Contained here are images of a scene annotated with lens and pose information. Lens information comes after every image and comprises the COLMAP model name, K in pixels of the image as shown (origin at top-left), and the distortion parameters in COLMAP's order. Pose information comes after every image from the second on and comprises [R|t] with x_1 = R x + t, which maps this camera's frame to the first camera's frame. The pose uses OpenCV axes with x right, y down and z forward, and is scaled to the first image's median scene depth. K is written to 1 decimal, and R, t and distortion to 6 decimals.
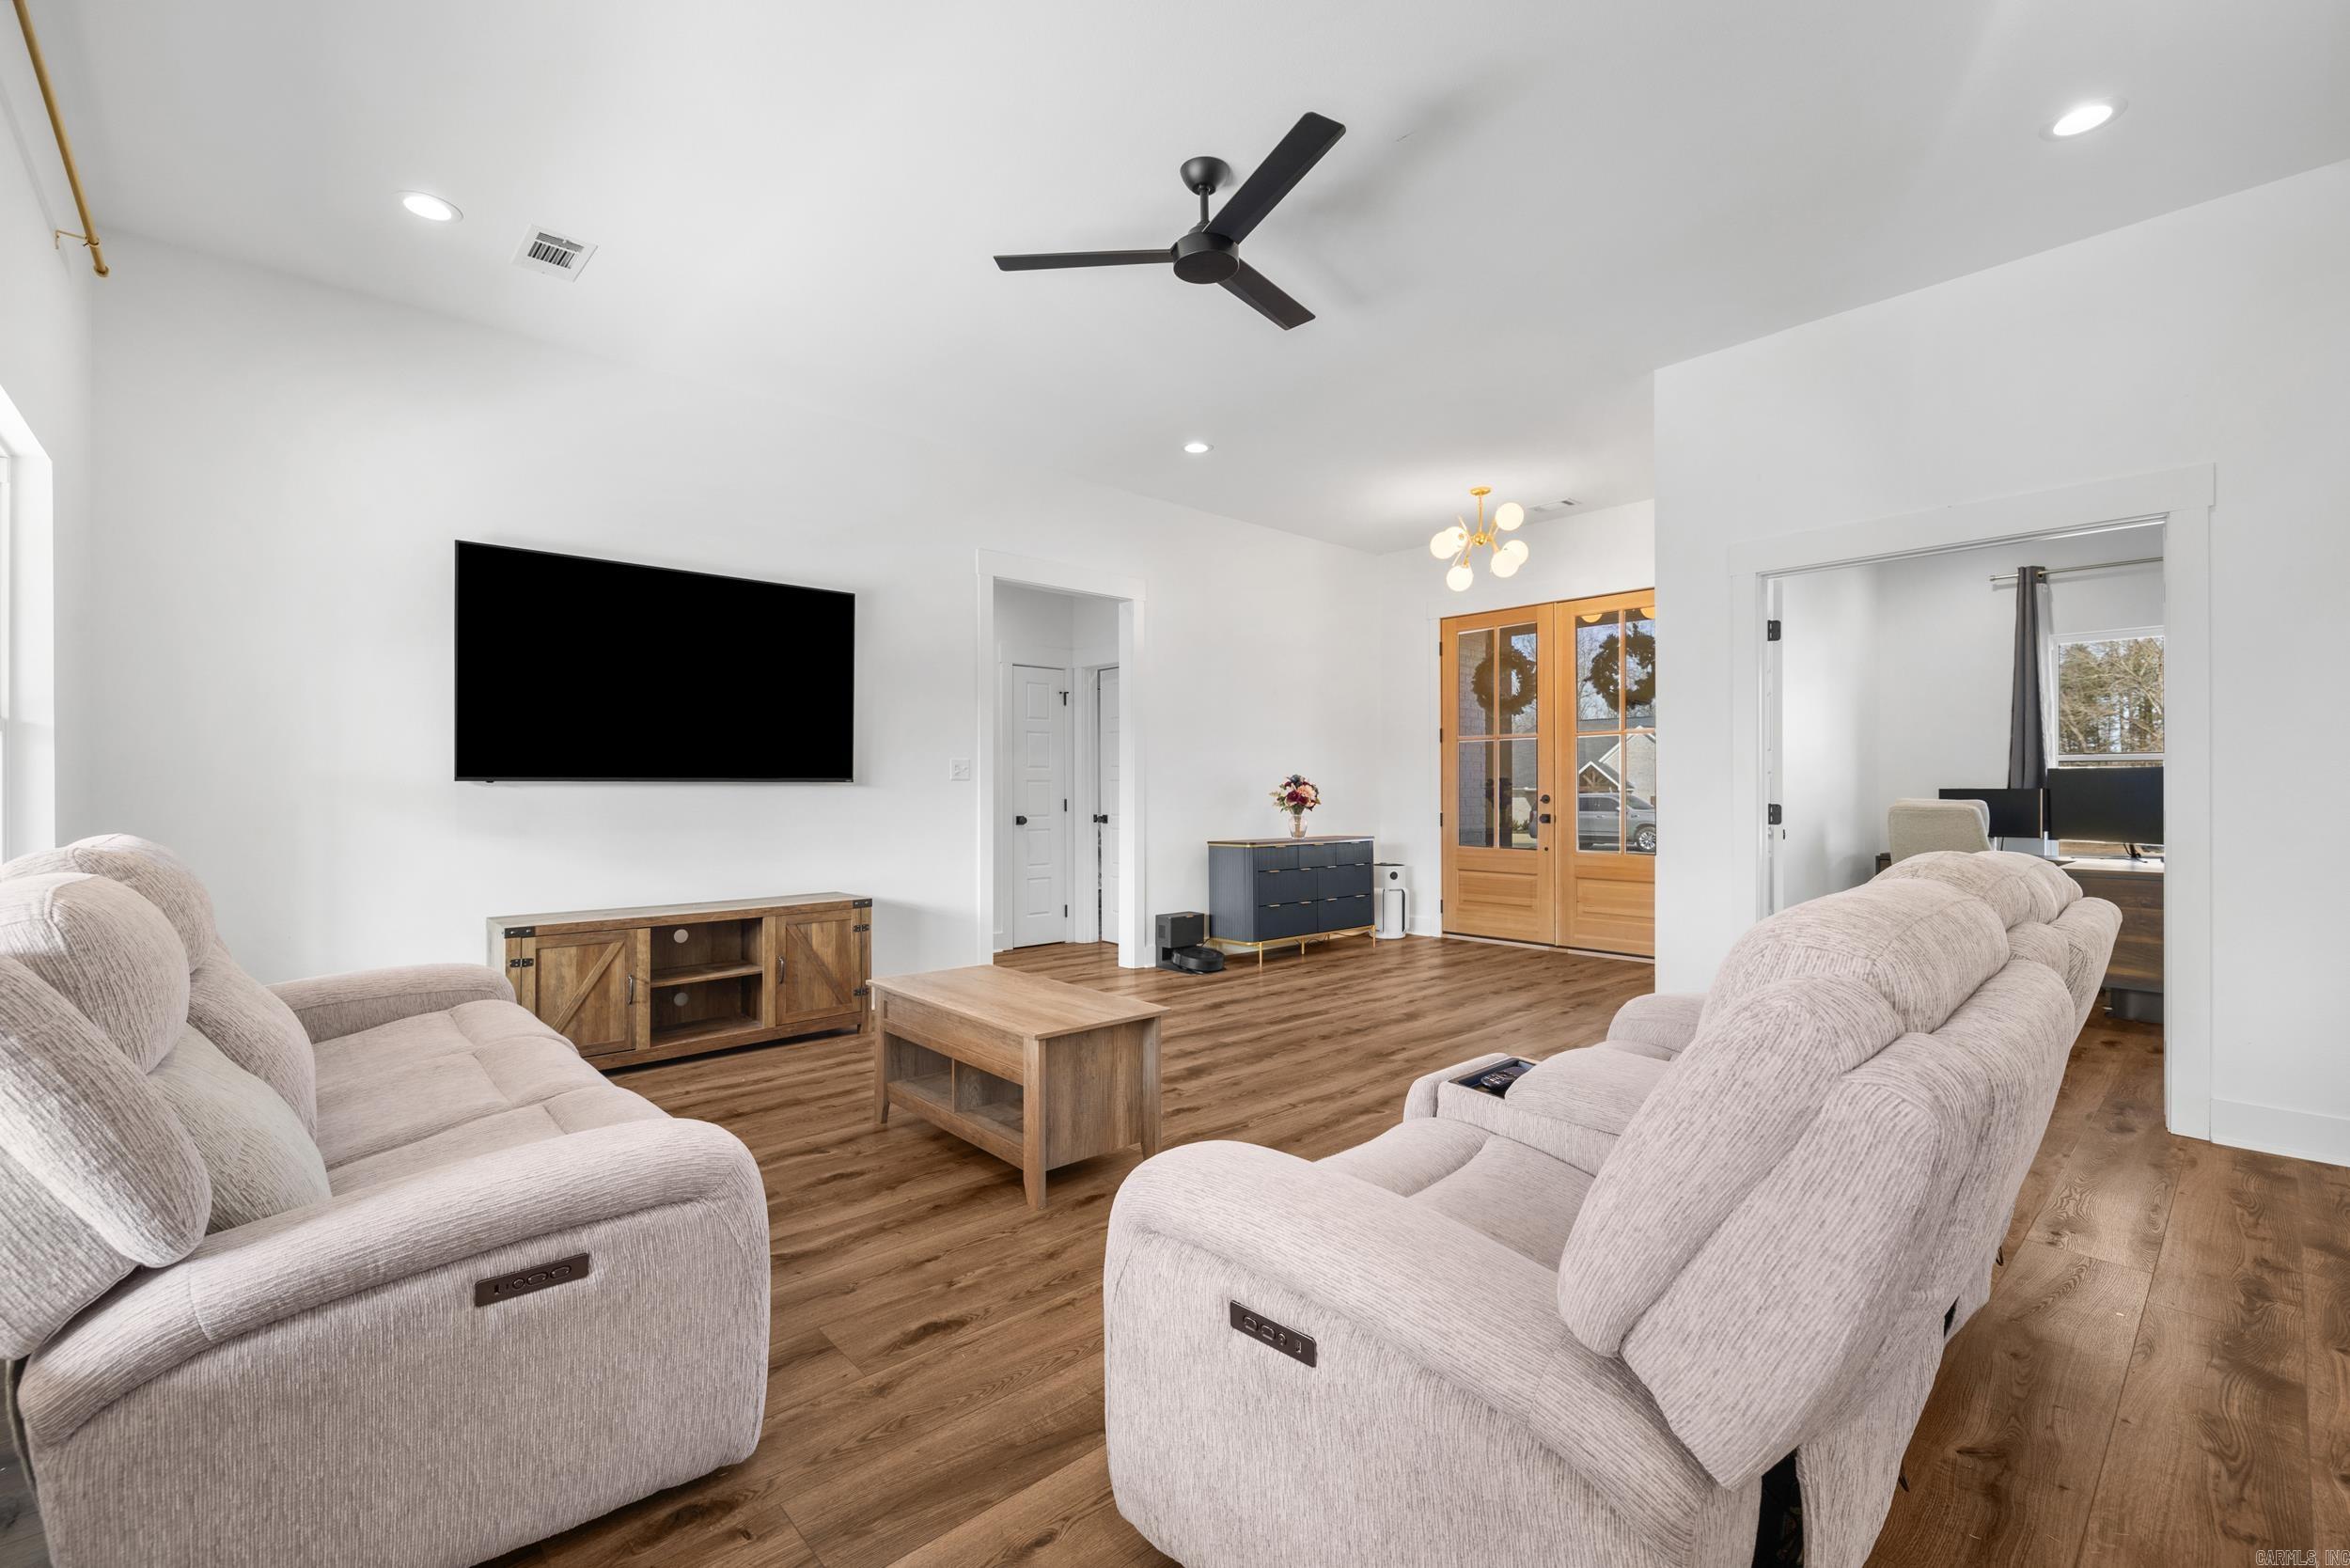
lens RADIAL K [[1002.3, 0, 1170.0], [0, 1002.3, 790.2], [0, 0, 1]] dist [0.001365, -0.000971]
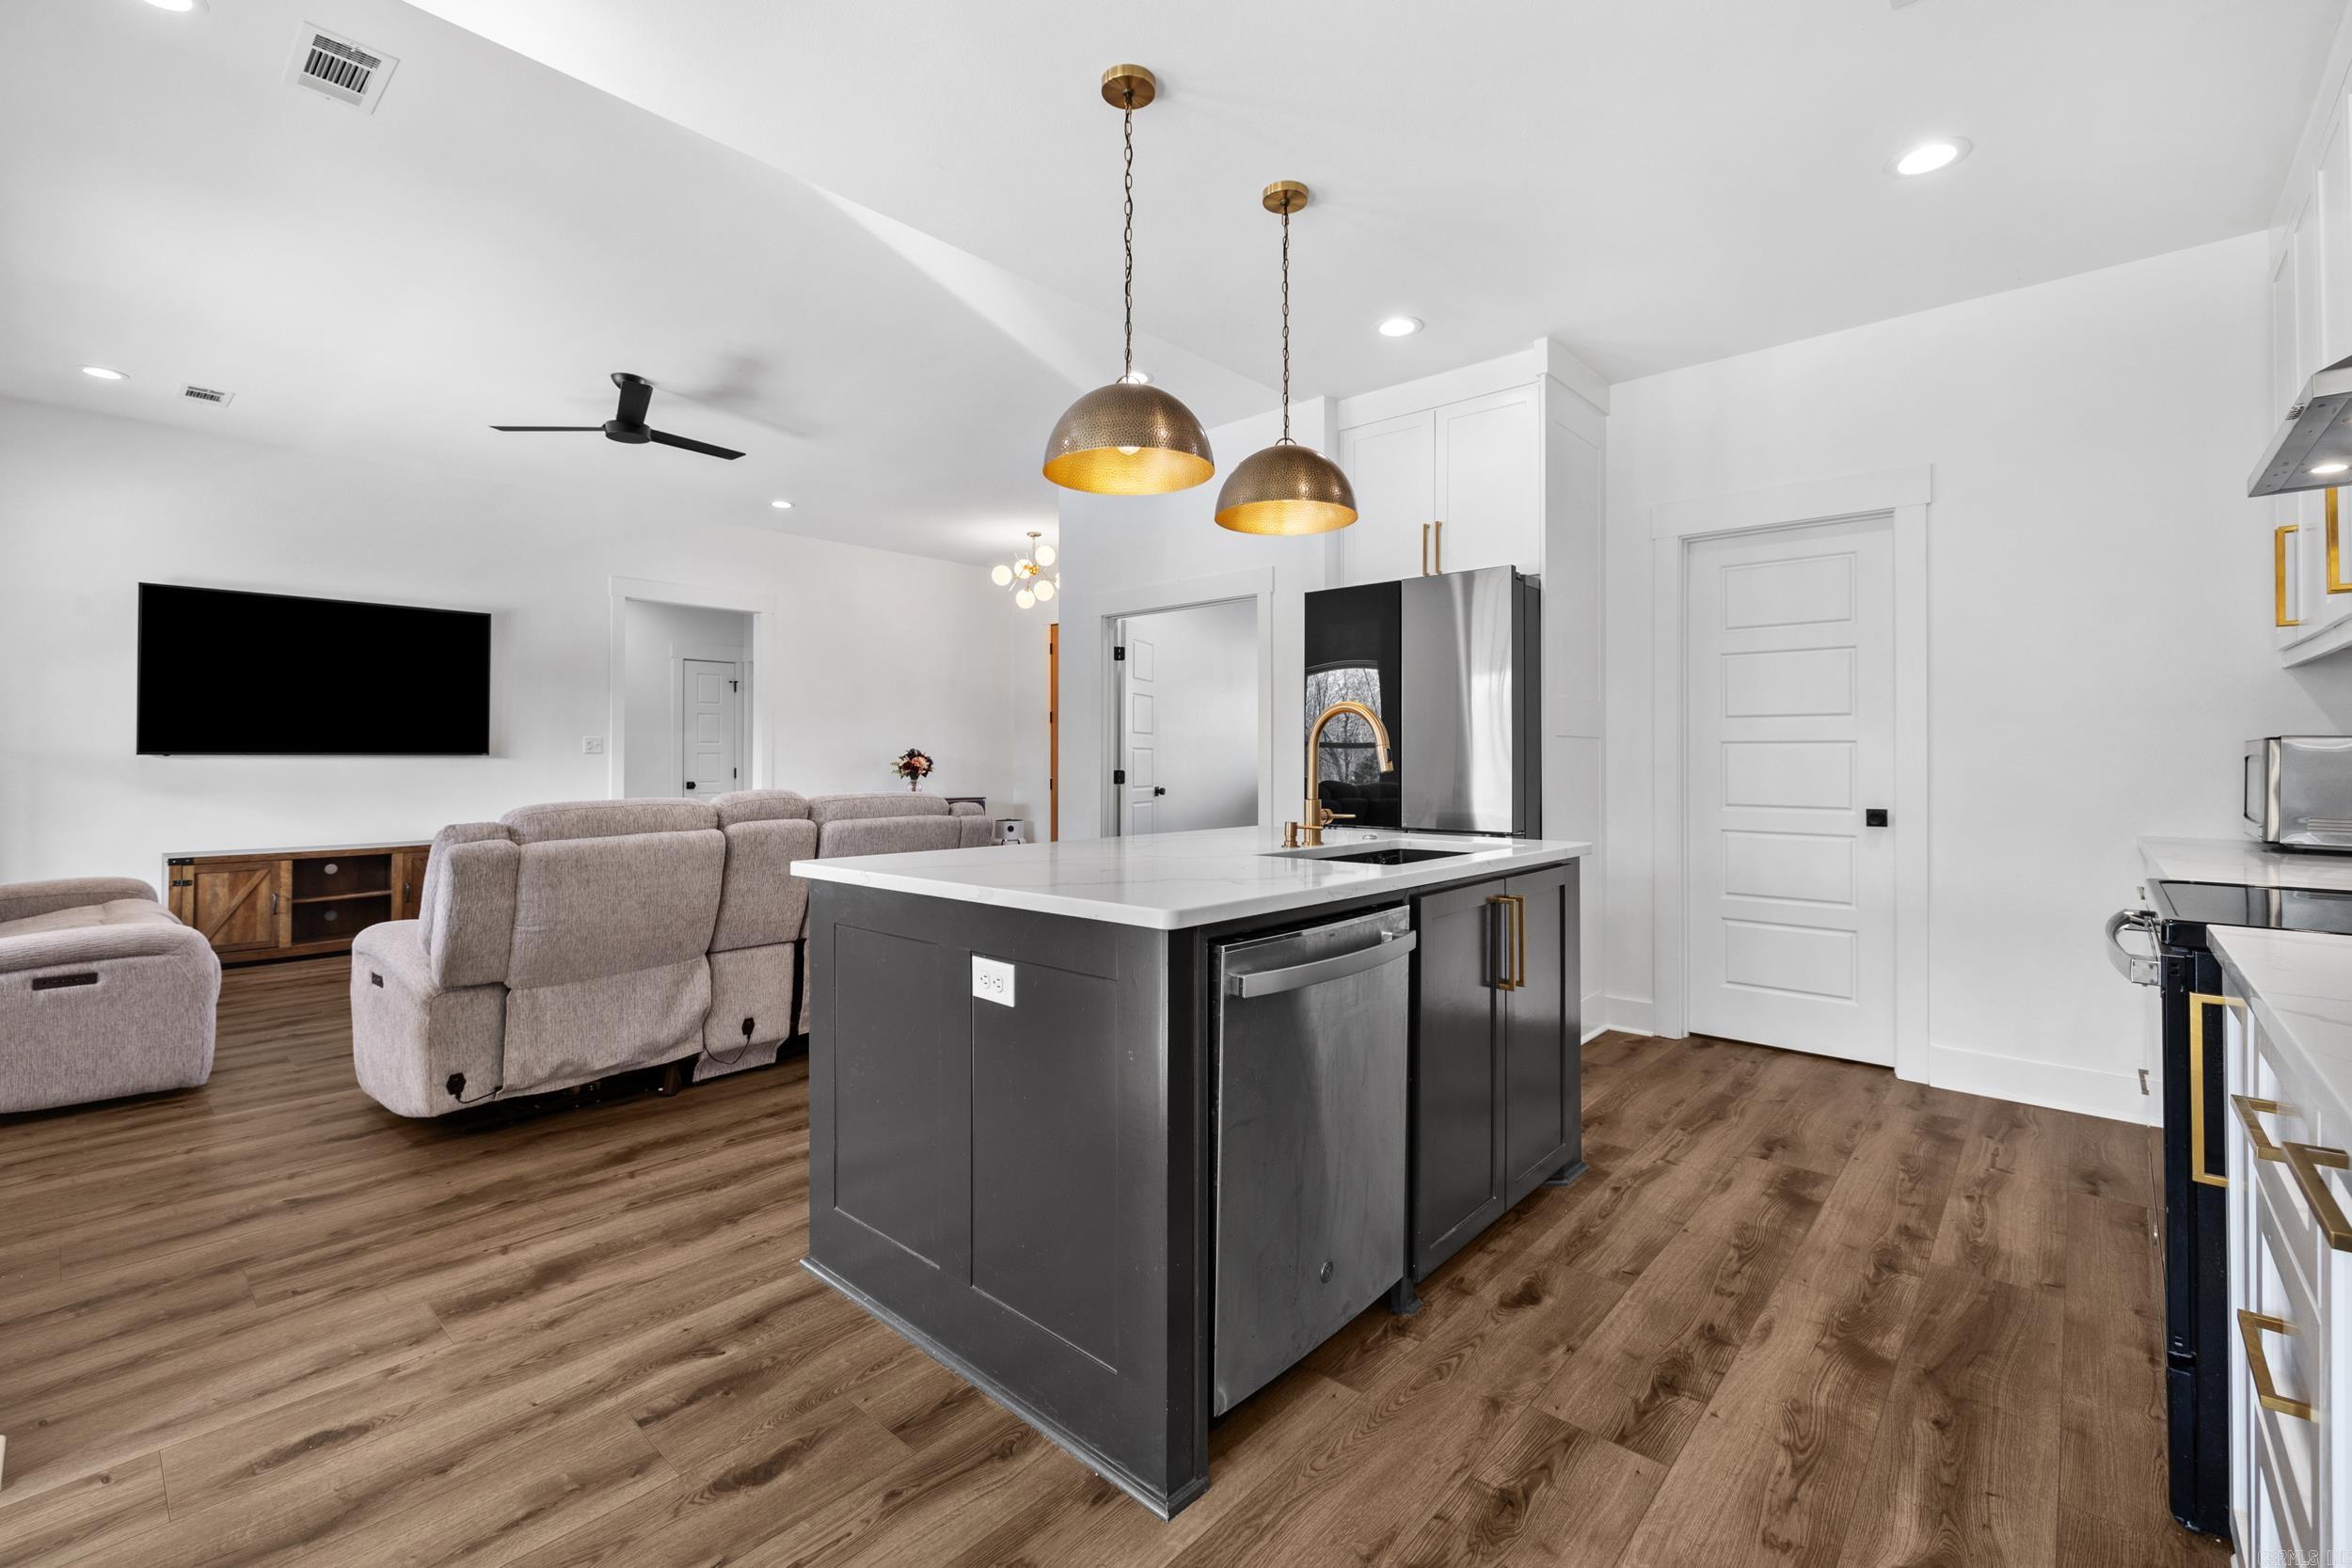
lens RADIAL K [[1003.0, 0, 1172.7], [0, 1003.0, 746.8], [0, 0, 1]] dist [0.001365, -0.000971]
pose [[0.994505, -0.000012, 0.104692, 0.507394], [0.001482, 0.999902, -0.013957, 0.000707], [-0.104682, 0.014035, 0.994407, -0.476001]]
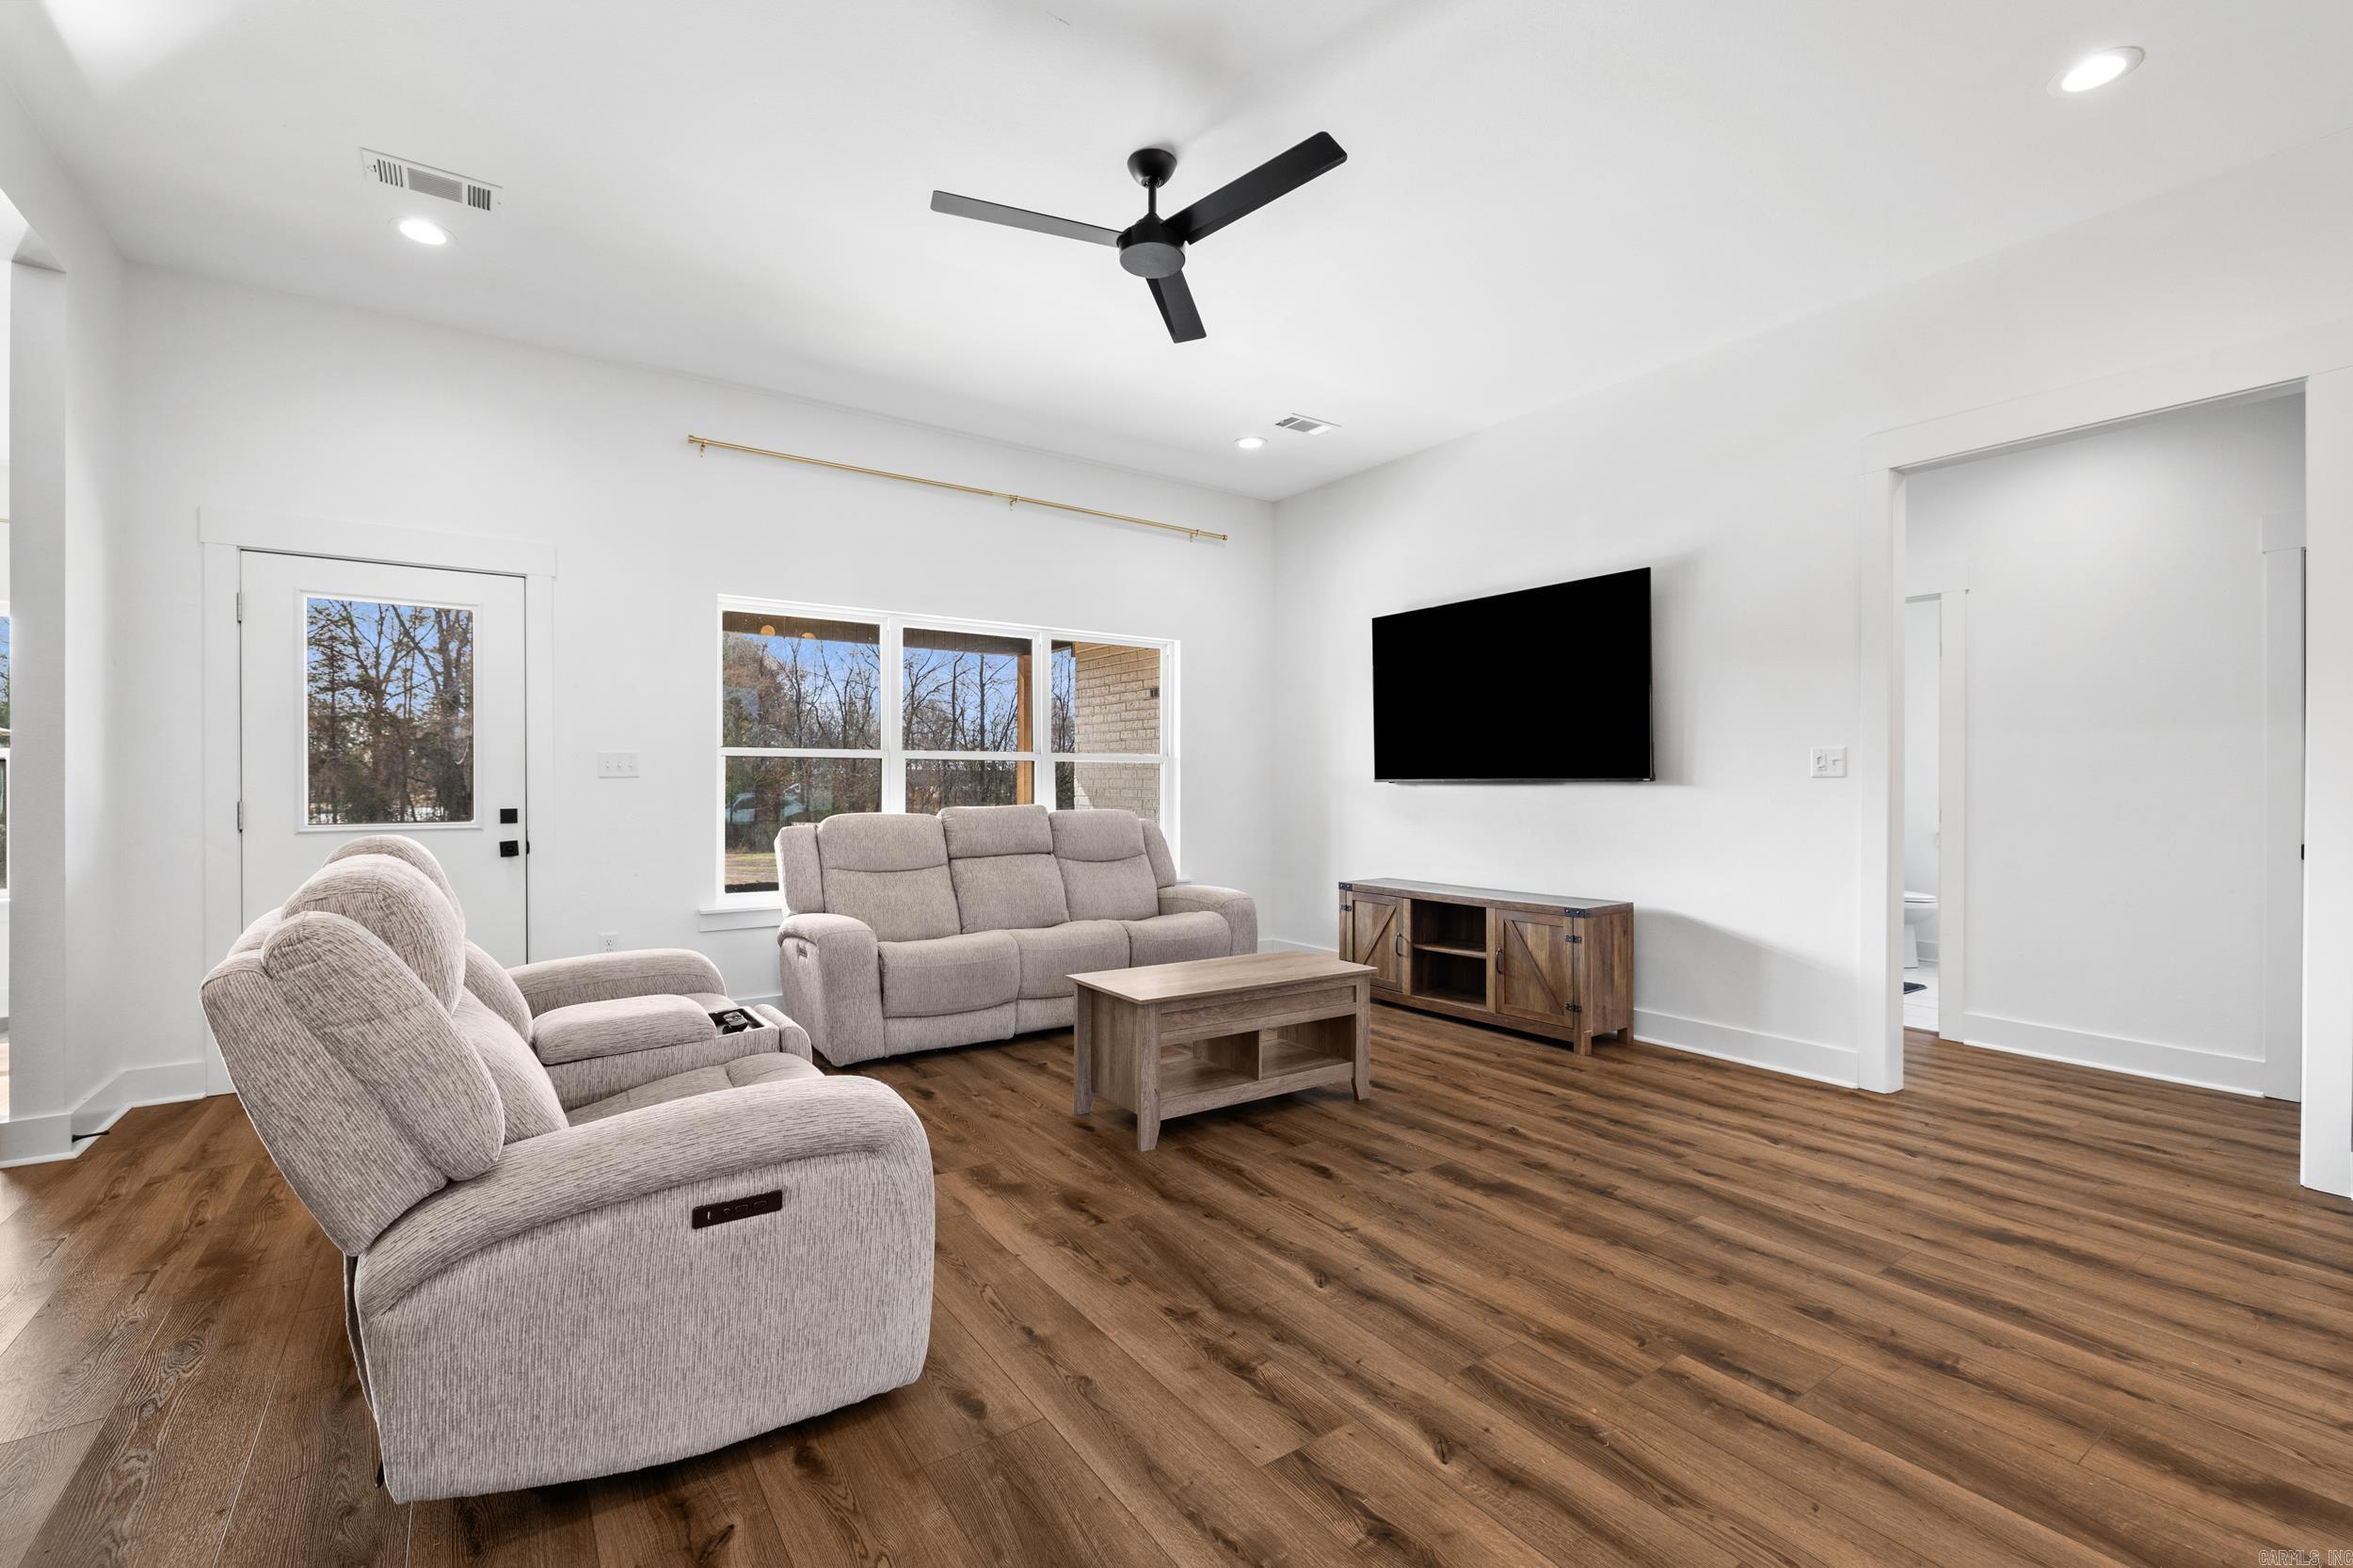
lens RADIAL K [[1003.5, 0, 1158.9], [0, 1003.5, 783.1], [0, 0, 1]] dist [0.001365, -0.000971]
pose [[-0.129179, -0.000955, -0.991621, 0.696064], [-0.005283, 0.999986, -0.000275, -0.004508], [0.991607, 0.005203, -0.129182, 0.778530]]
